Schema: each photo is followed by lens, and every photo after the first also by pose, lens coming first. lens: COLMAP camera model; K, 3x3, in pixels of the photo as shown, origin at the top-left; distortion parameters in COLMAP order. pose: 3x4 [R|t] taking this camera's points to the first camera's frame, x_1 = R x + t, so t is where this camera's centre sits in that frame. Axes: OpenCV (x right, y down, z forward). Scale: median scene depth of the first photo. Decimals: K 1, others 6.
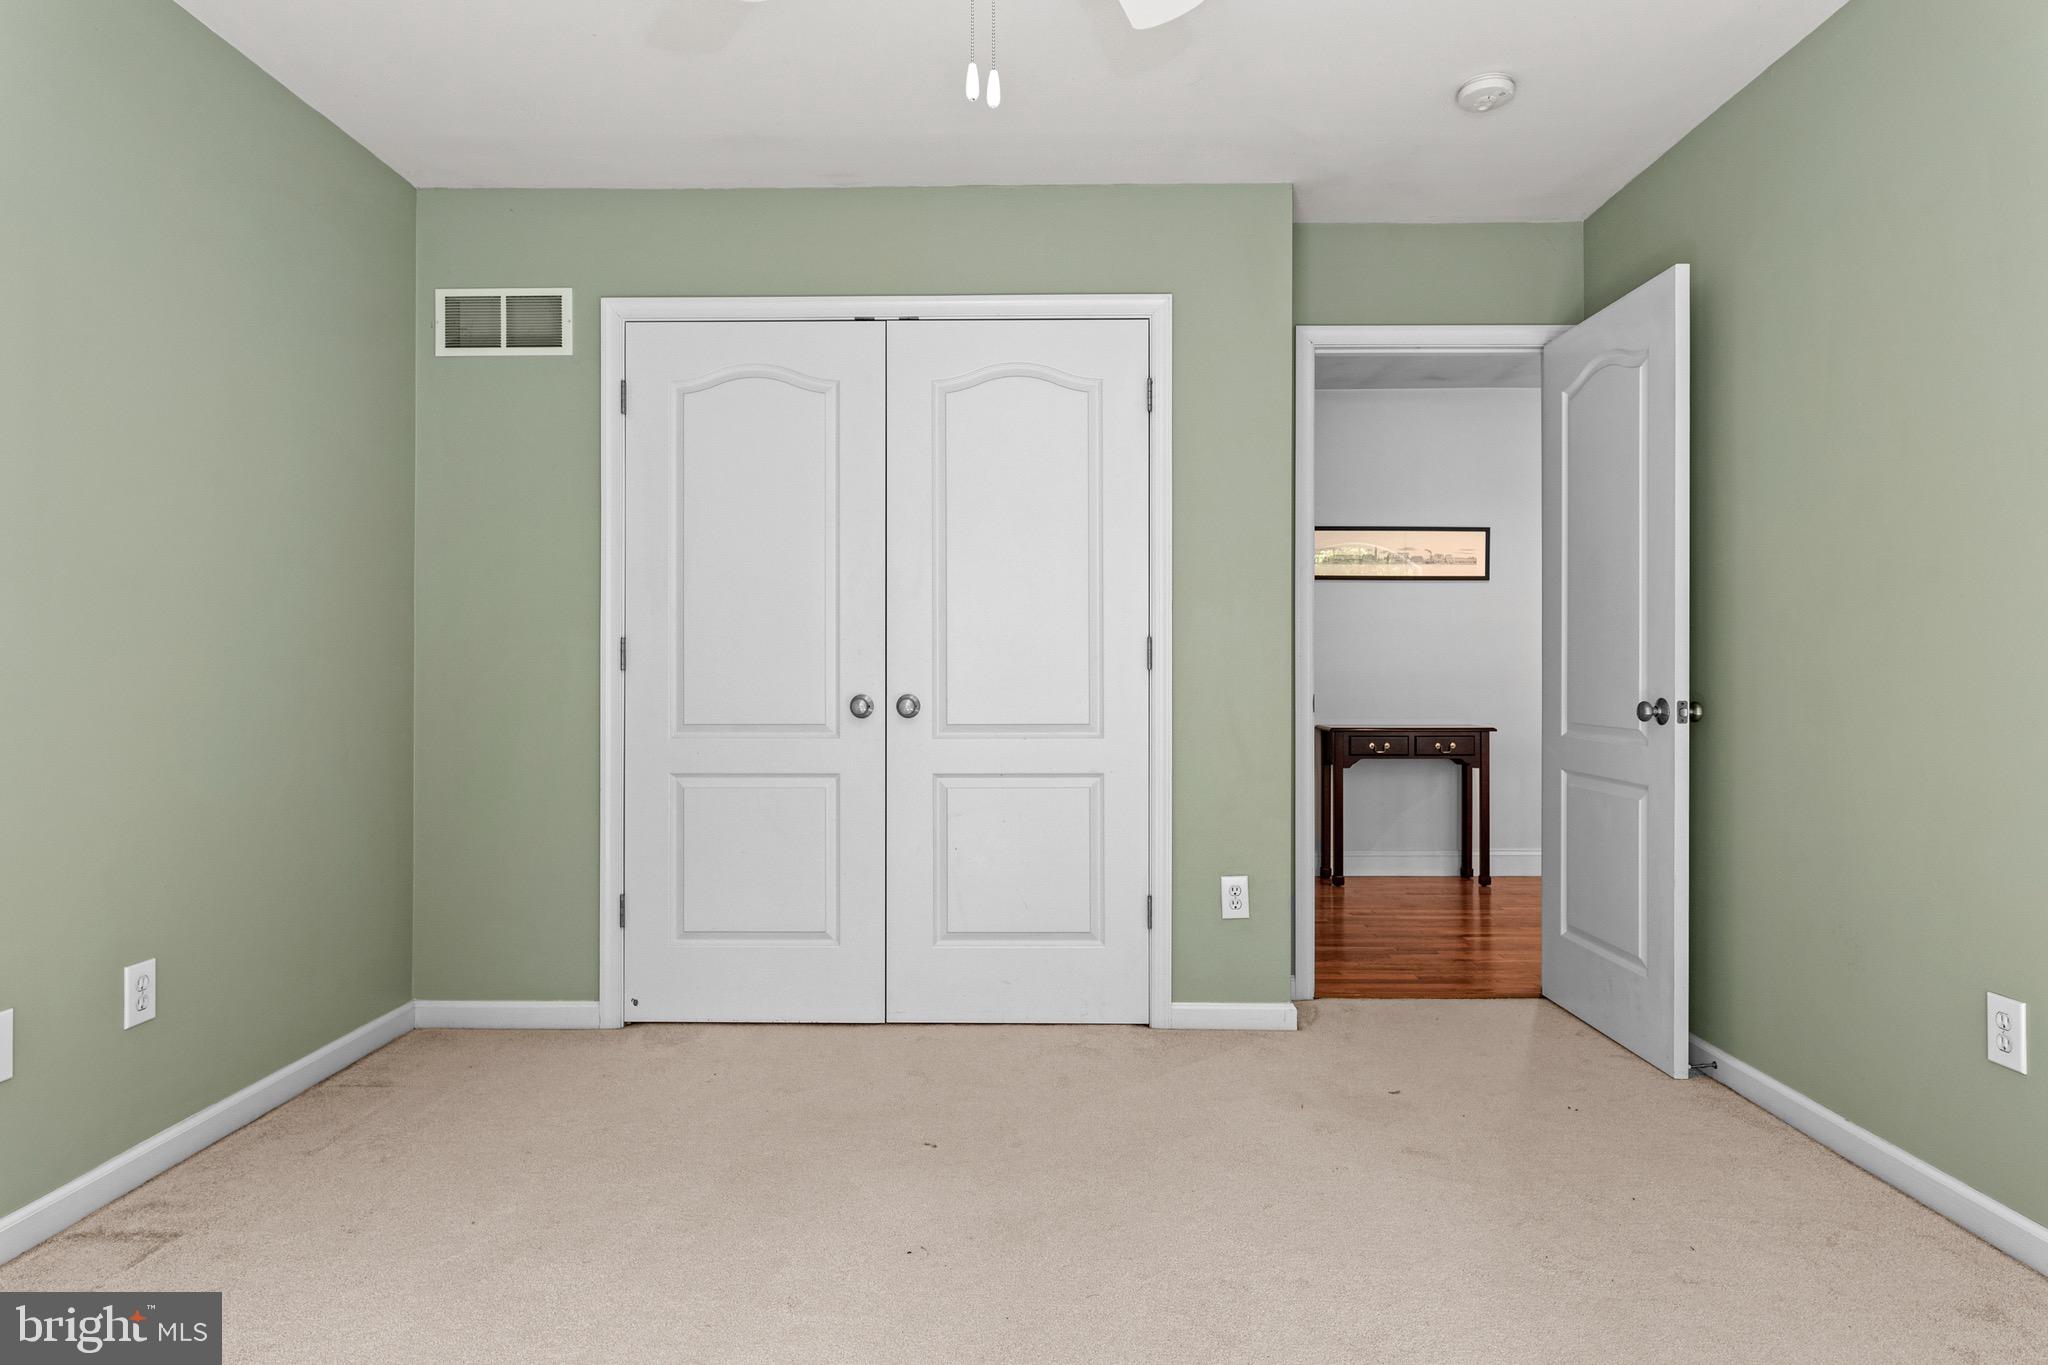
lens RADIAL K [[1173.1, 0, 1028.9], [0, 1173.1, 662.3], [0, 0, 1]] dist [-0.002387, -0.001917]
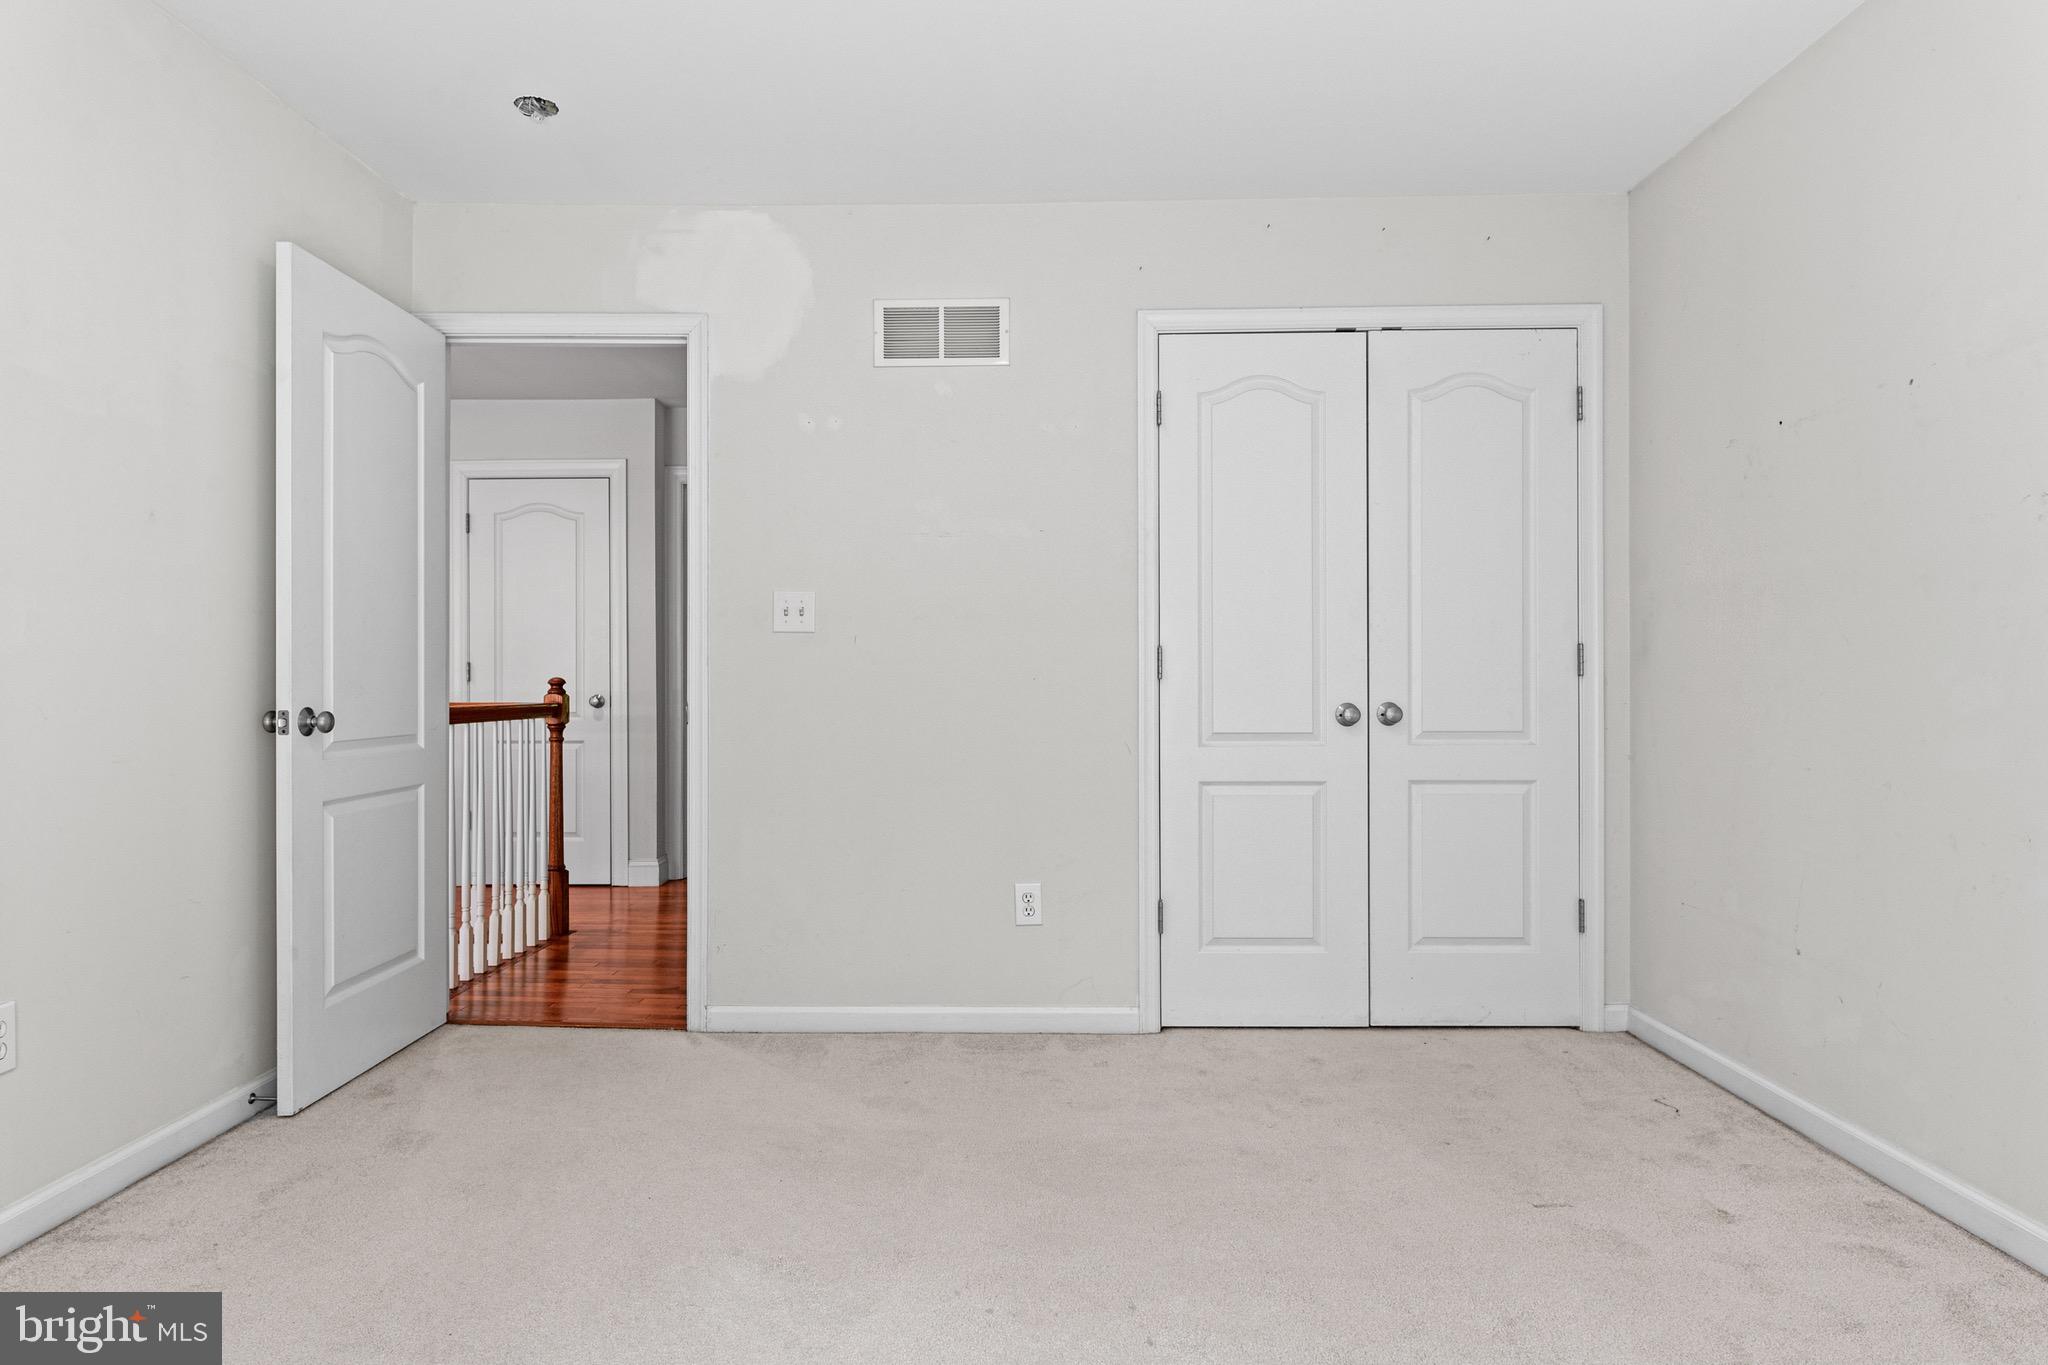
lens RADIAL K [[1173.1, 0, 1017.4], [0, 1173.1, 696.4], [0, 0, 1]] dist [-0.002387, -0.001917]
pose [[0.999989, -0.001369, -0.004535, -0.380212], [0.001470, 0.999751, 0.022251, -0.001222], [0.004504, -0.022258, 0.999742, -0.009605]]
